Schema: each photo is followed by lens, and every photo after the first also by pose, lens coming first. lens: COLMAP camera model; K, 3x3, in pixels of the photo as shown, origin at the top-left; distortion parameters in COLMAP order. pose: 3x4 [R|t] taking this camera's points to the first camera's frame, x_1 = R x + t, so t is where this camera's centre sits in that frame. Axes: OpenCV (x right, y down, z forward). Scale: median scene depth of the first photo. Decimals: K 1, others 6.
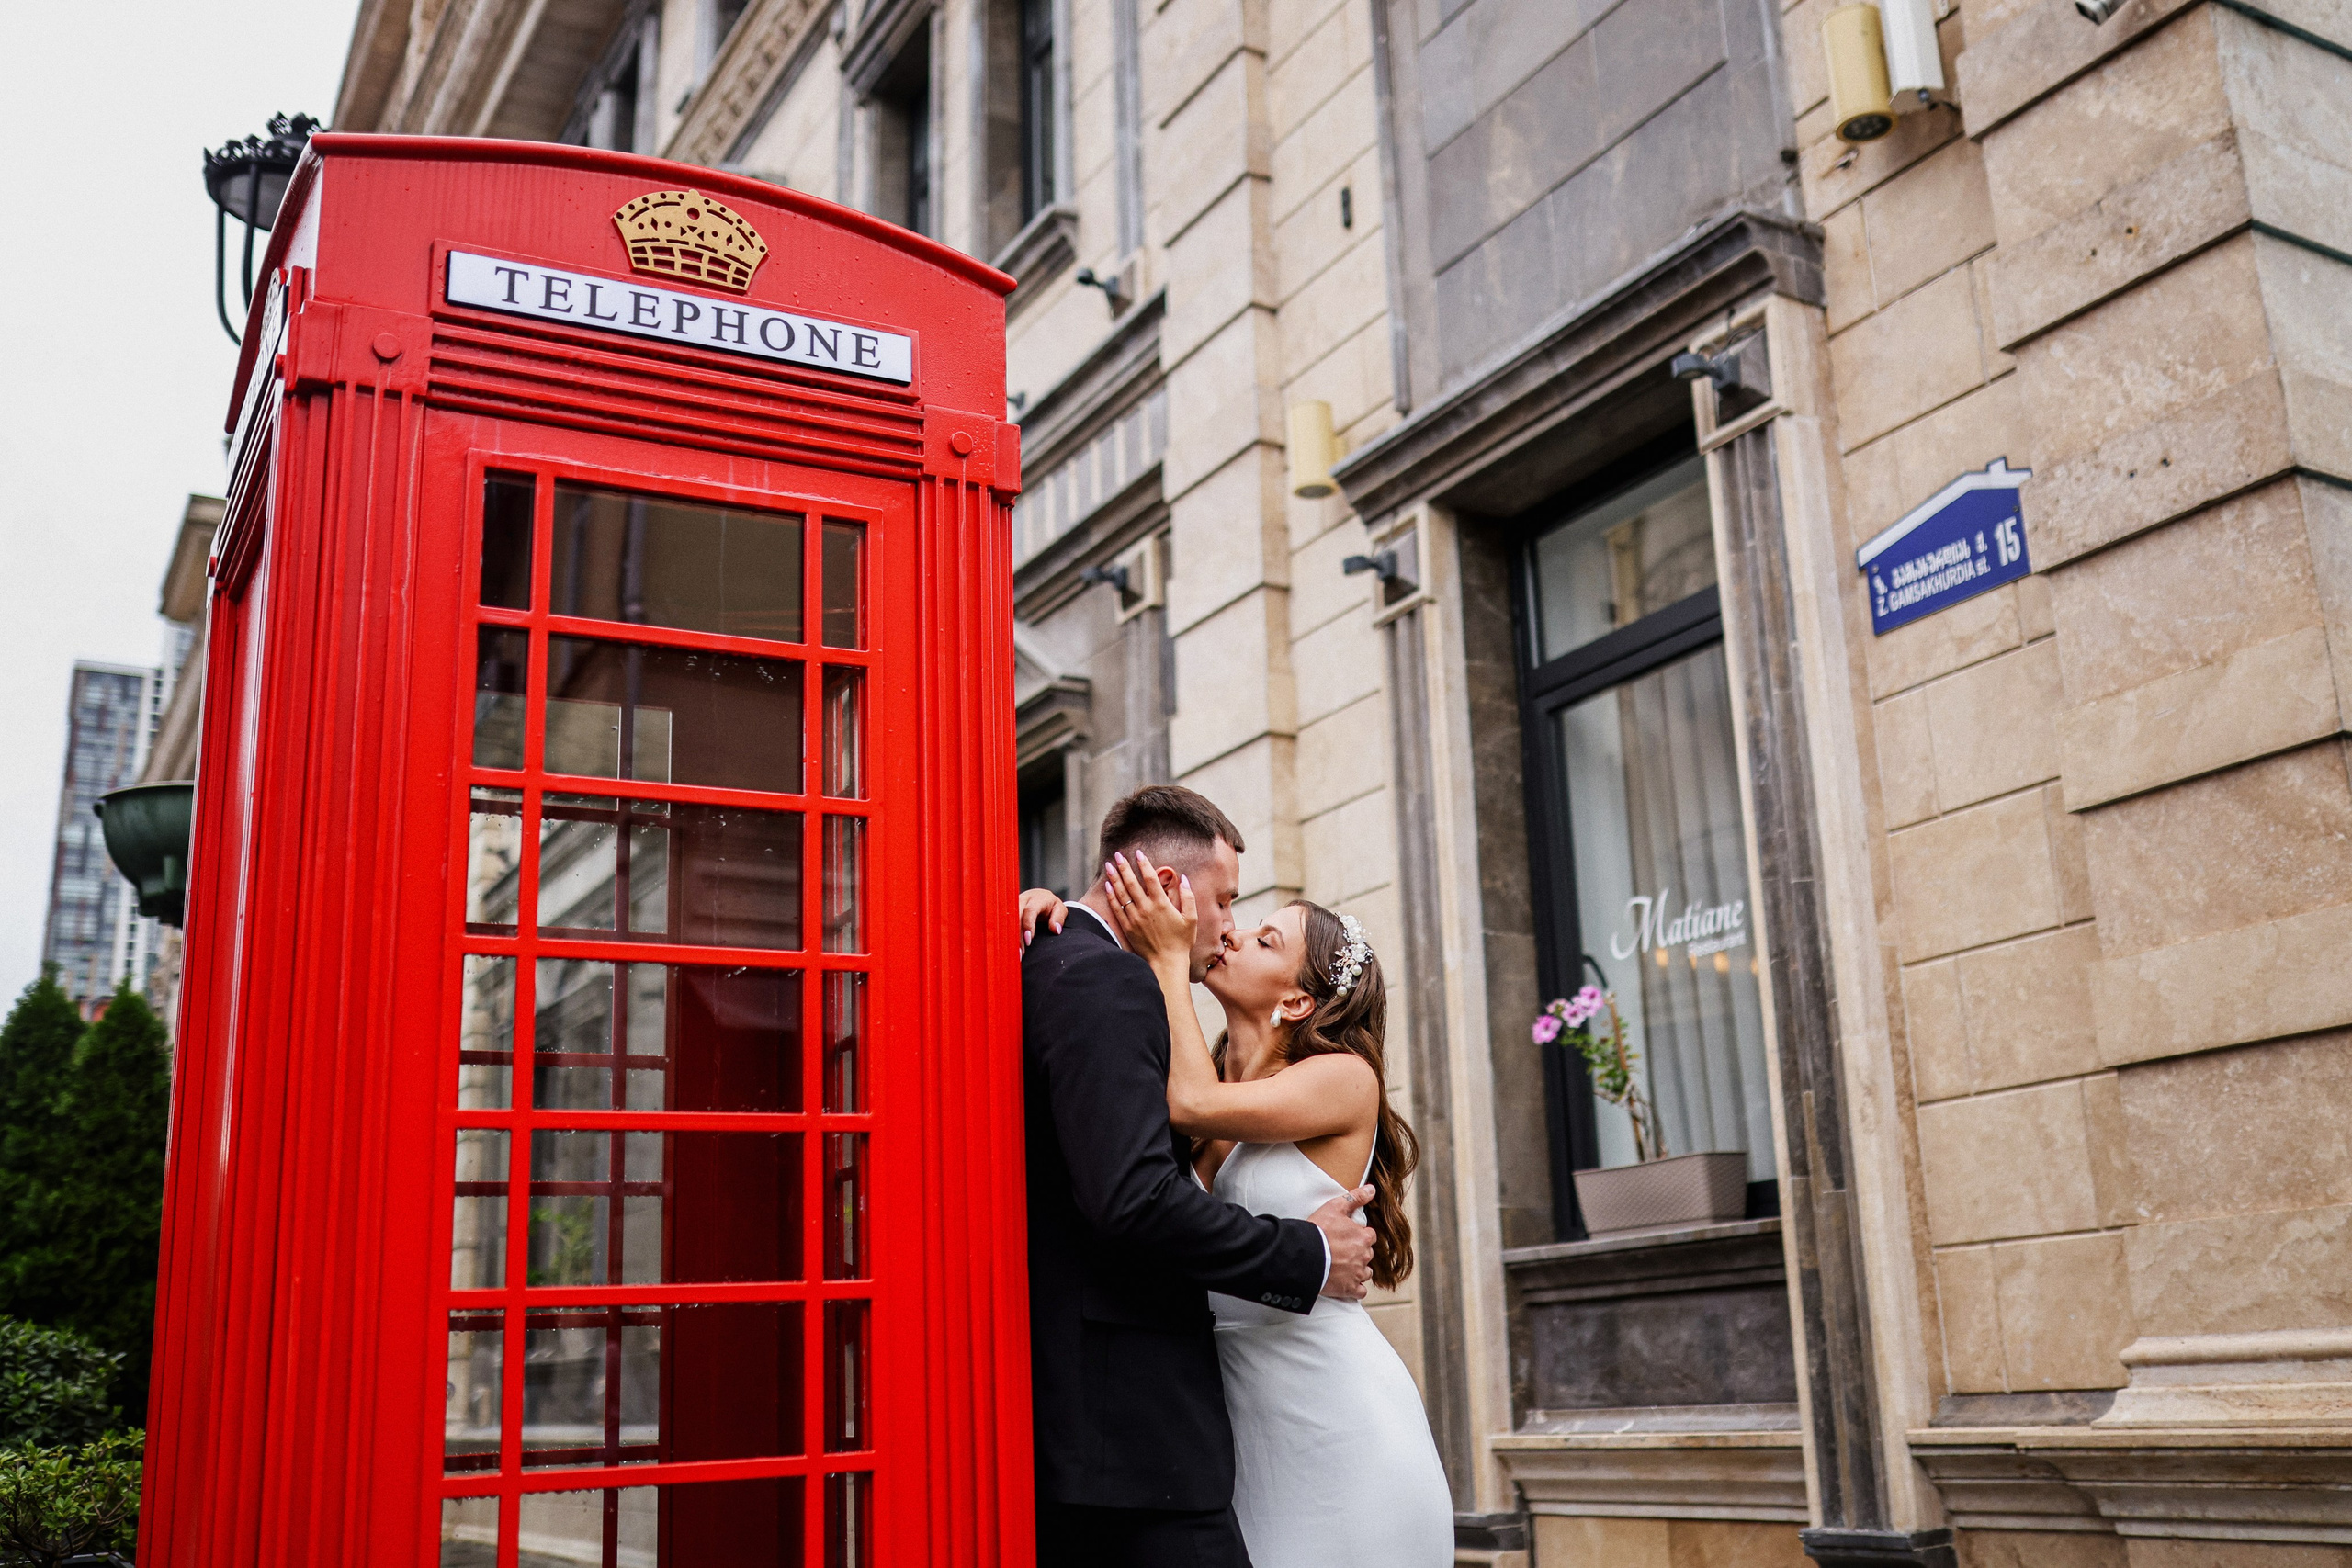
lens RADIAL K [[2271.8, 0, 1176.3], [0, 2271.8, 769.4], [0, 0, 1]] dist [-0.035677, 0.000000]
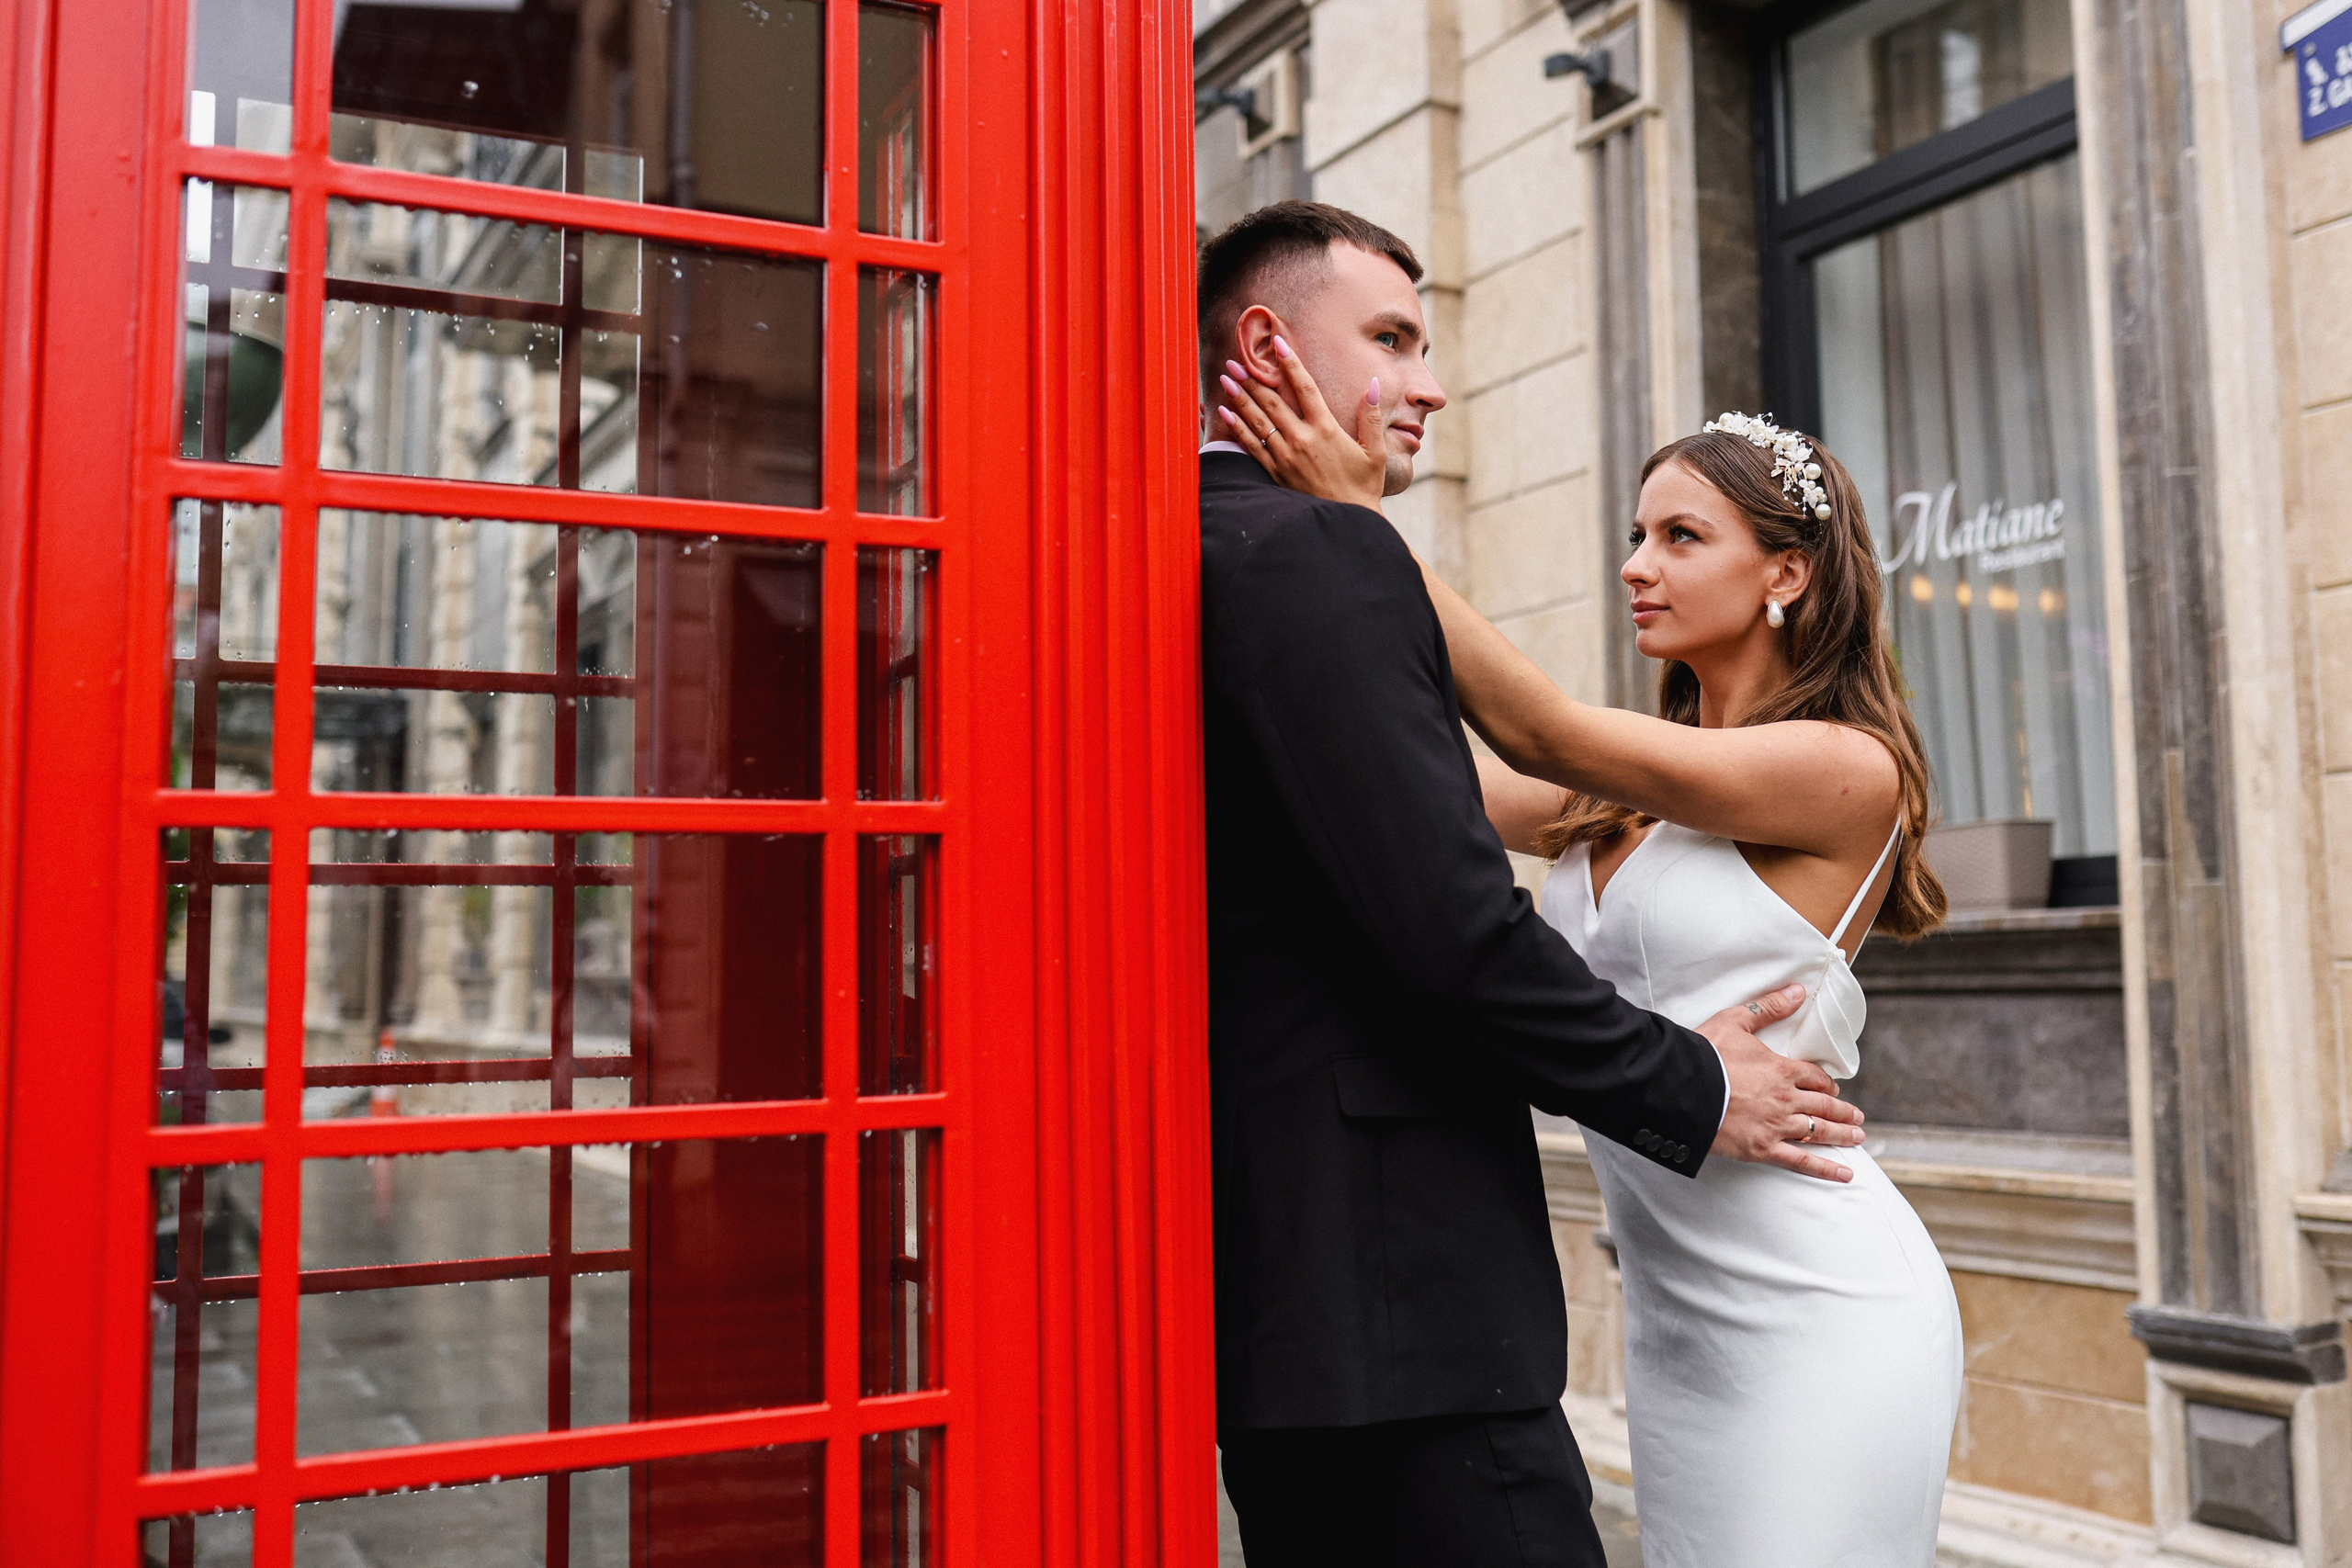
lens RADIAL K [[2271.8, 0, 1182.9], [0, 2271.8, 778.8], [0, 0, 1]] dist [-0.035677, 0.000000]
pose [[0.999307, 0.024933, -0.027632, -0.030972], [-0.019684, 0.984167, 0.176149, 0.023473], [0.031587, -0.175483, 0.983976, 0.231542]]
